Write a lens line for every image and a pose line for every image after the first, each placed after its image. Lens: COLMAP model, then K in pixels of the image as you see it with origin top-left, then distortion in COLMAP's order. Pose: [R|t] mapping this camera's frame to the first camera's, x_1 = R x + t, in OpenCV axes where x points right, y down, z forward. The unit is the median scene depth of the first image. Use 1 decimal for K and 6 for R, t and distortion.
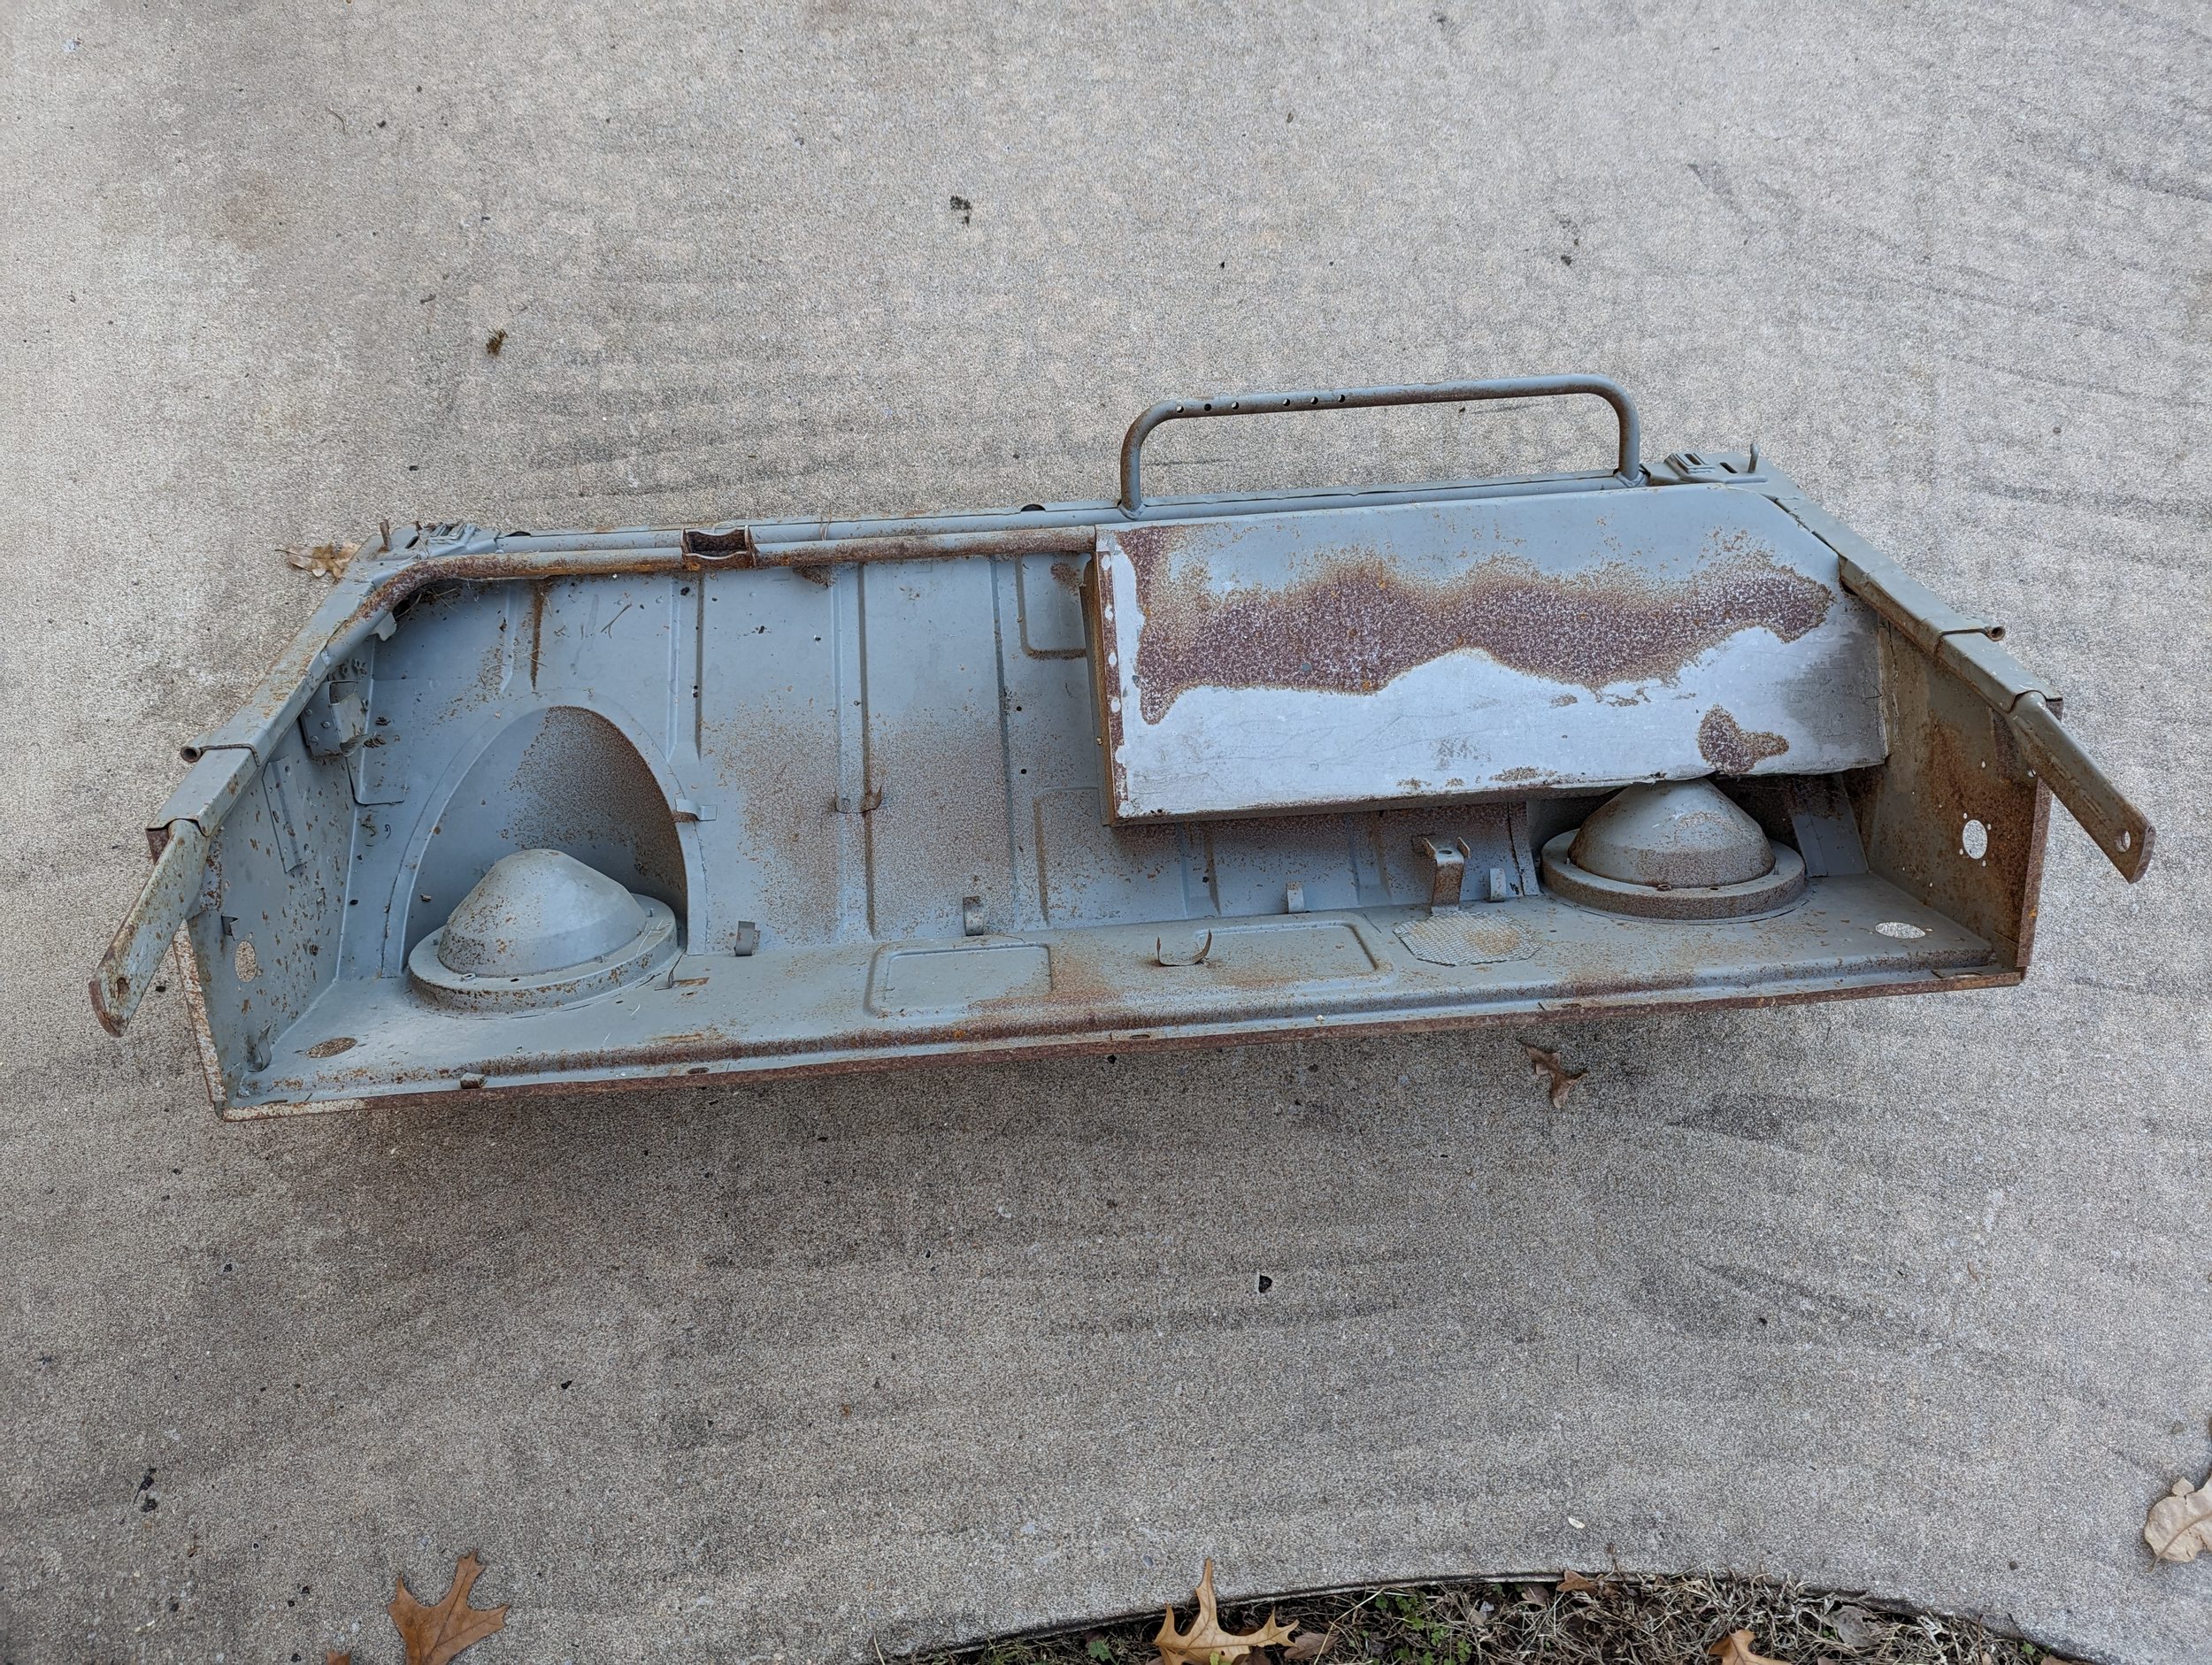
lens RADIAL K [[1561.1, 0, 1099.0], [0, 1561.1, 864.2], [0, 0, 1]] dist [0.052140, -0.053701]
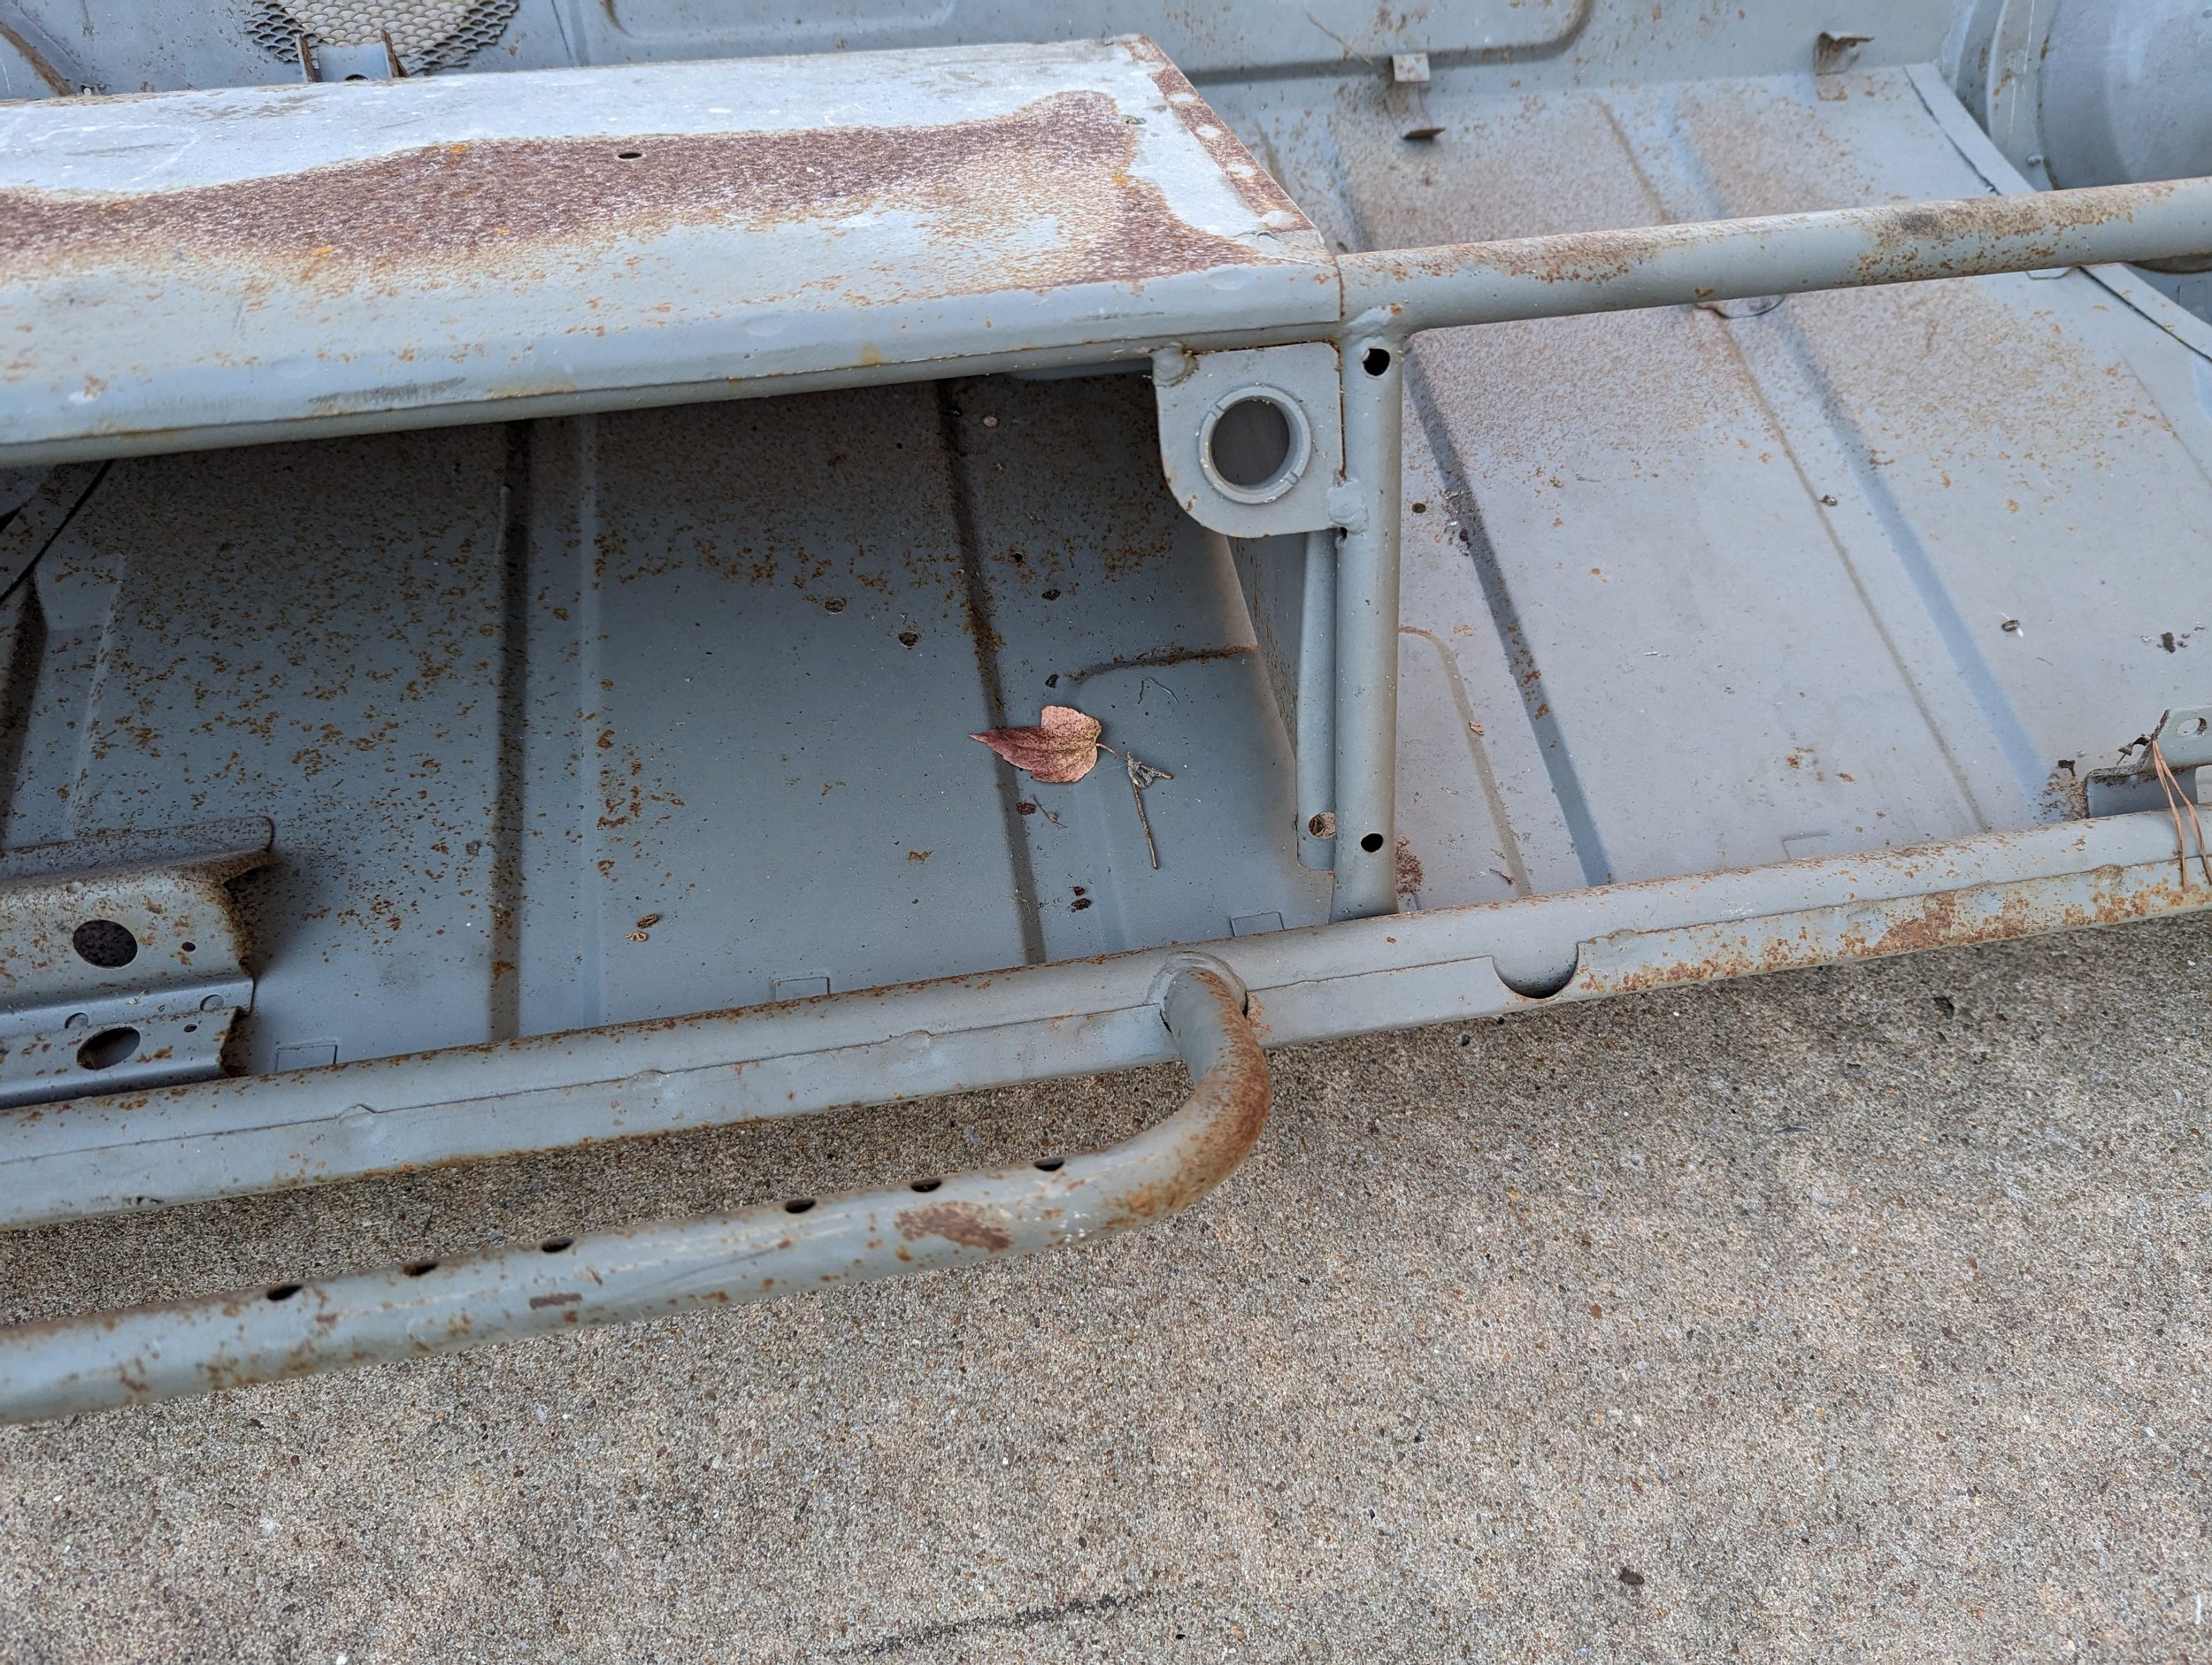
lens RADIAL K [[1561.1, 0, 1125.4], [0, 1561.1, 846.0], [0, 0, 1]] dist [0.052140, -0.053701]
pose [[-0.994539, 0.052636, -0.090125, 0.064178], [-0.103894, -0.581723, 0.806724, -0.485438], [-0.009965, 0.811682, 0.584015, 0.903322]]
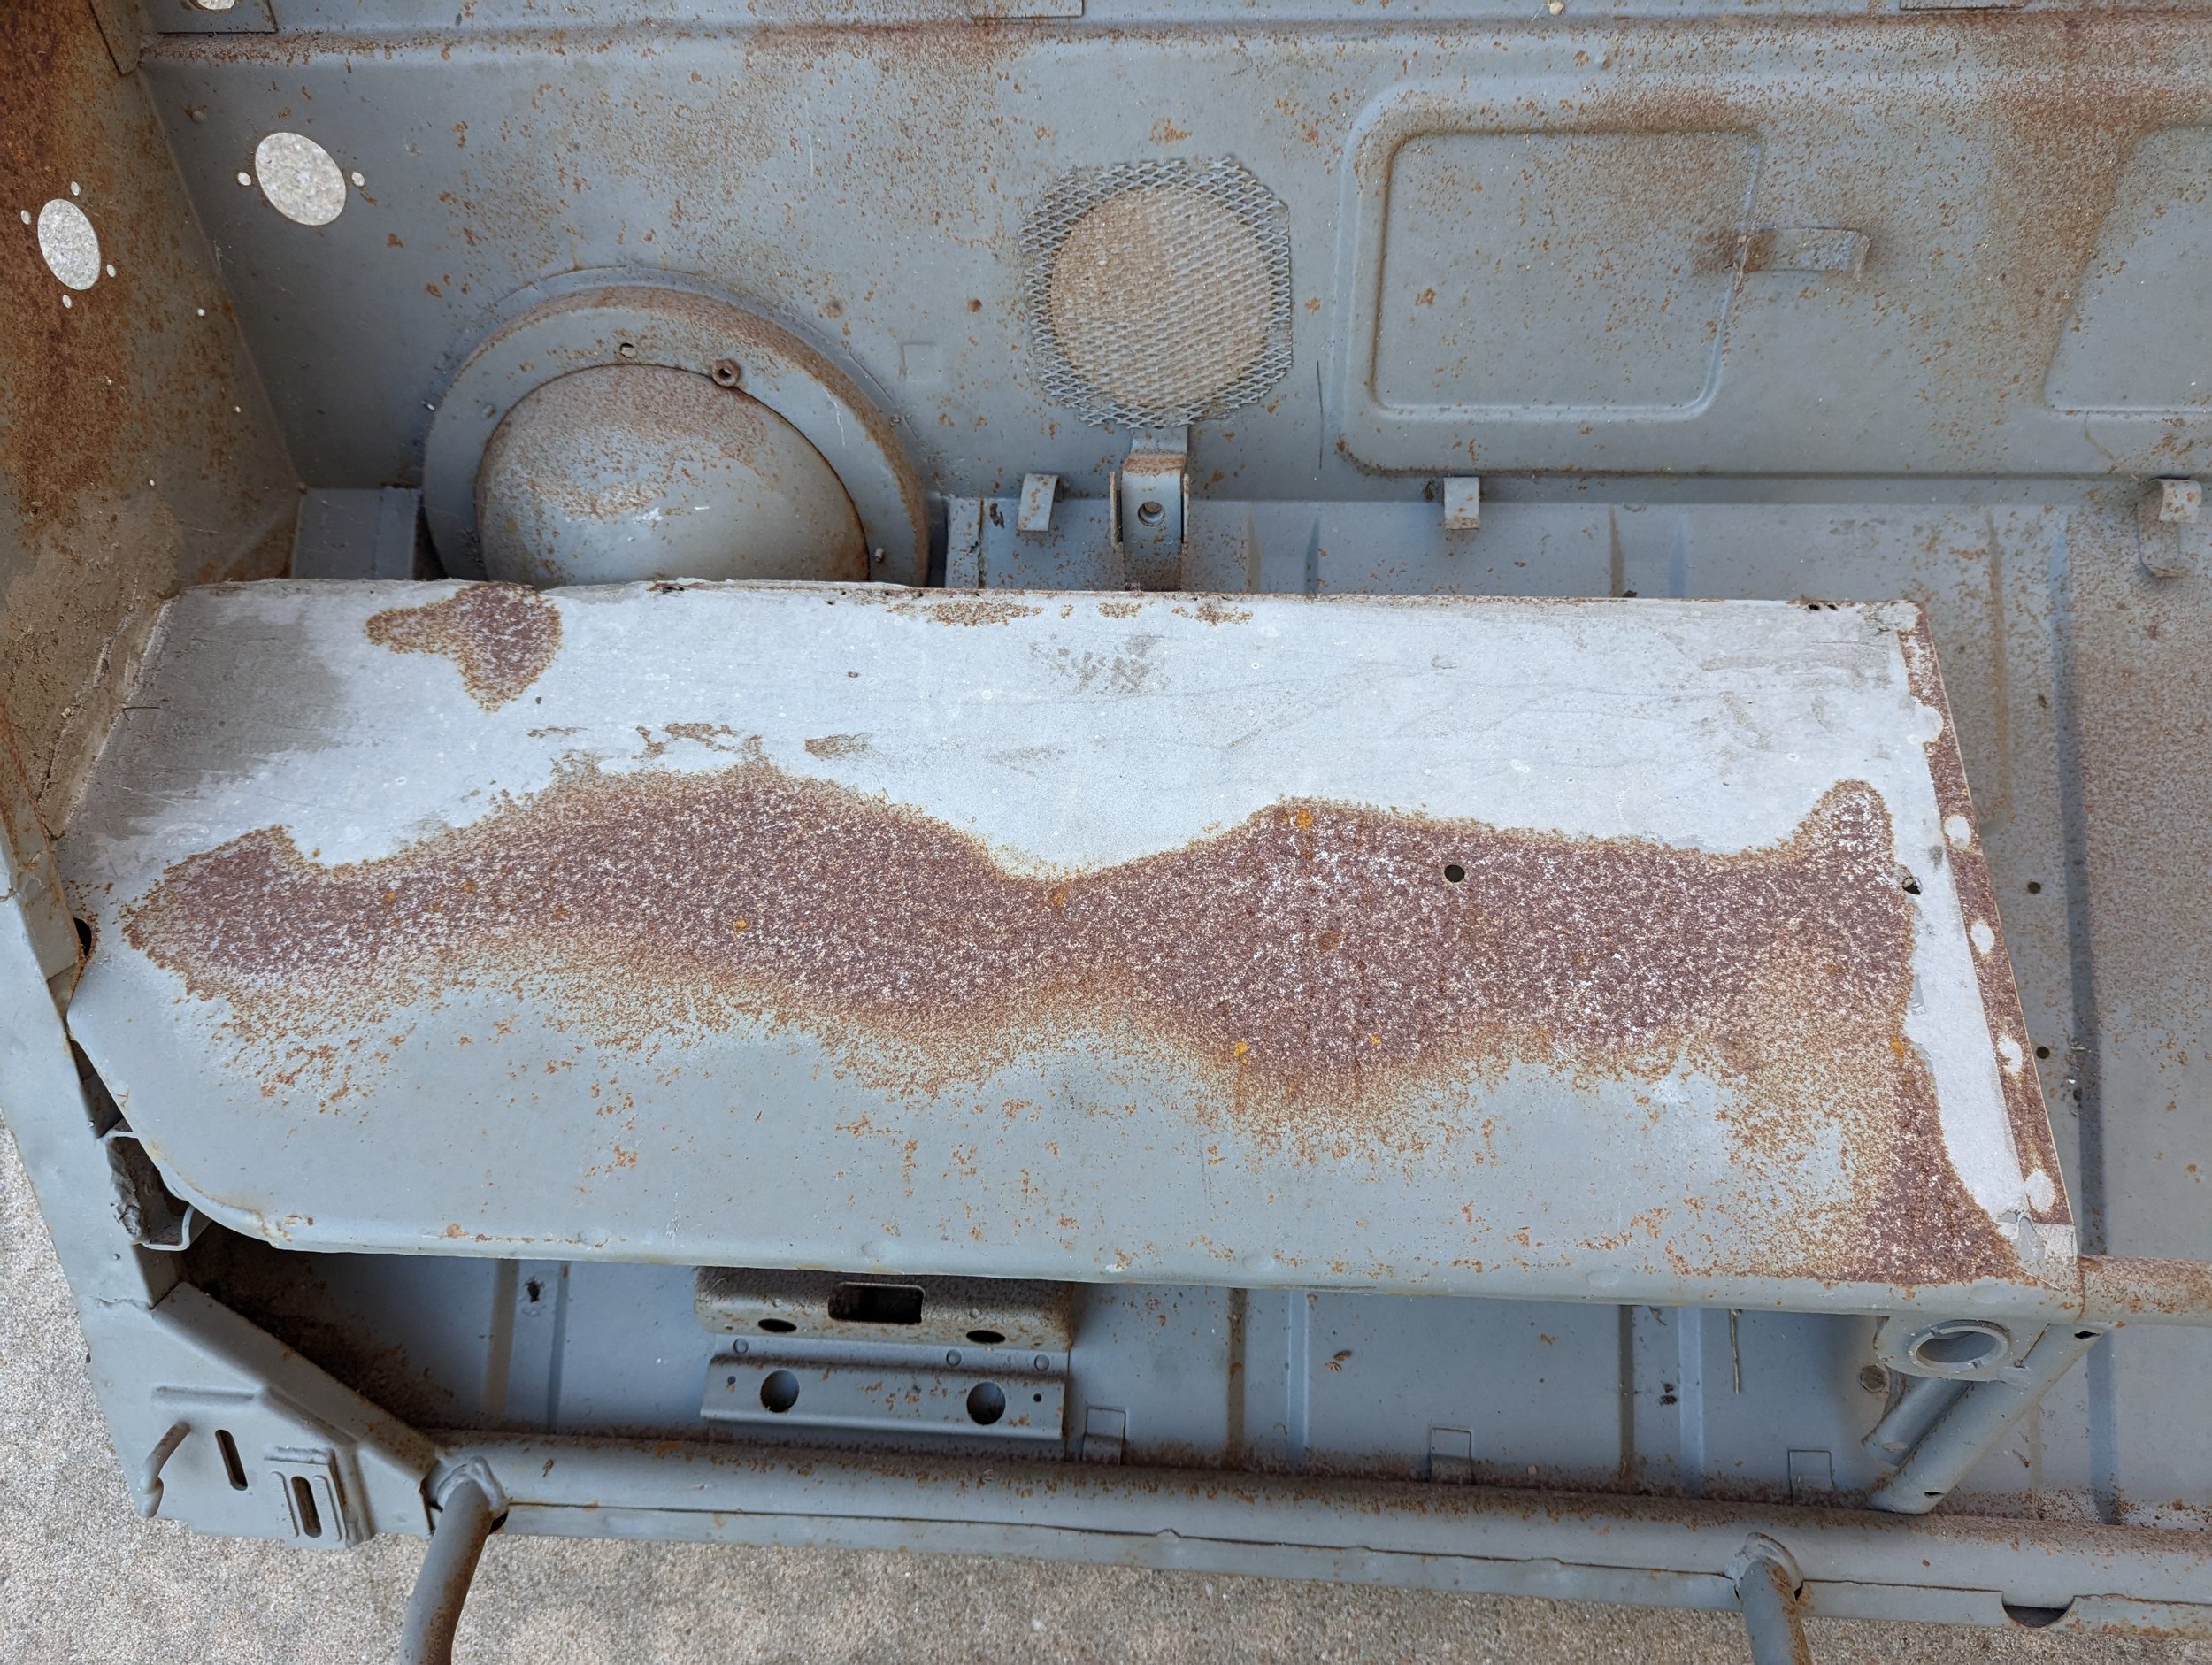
lens RADIAL K [[1561.1, 0, 1107.3], [0, 1561.1, 836.7], [0, 0, 1]] dist [0.052140, -0.053701]
pose [[-0.991401, -0.106661, 0.075805, 0.186701], [0.130540, -0.846330, 0.516415, -0.326908], [0.009075, 0.521870, 0.852977, 0.644466]]
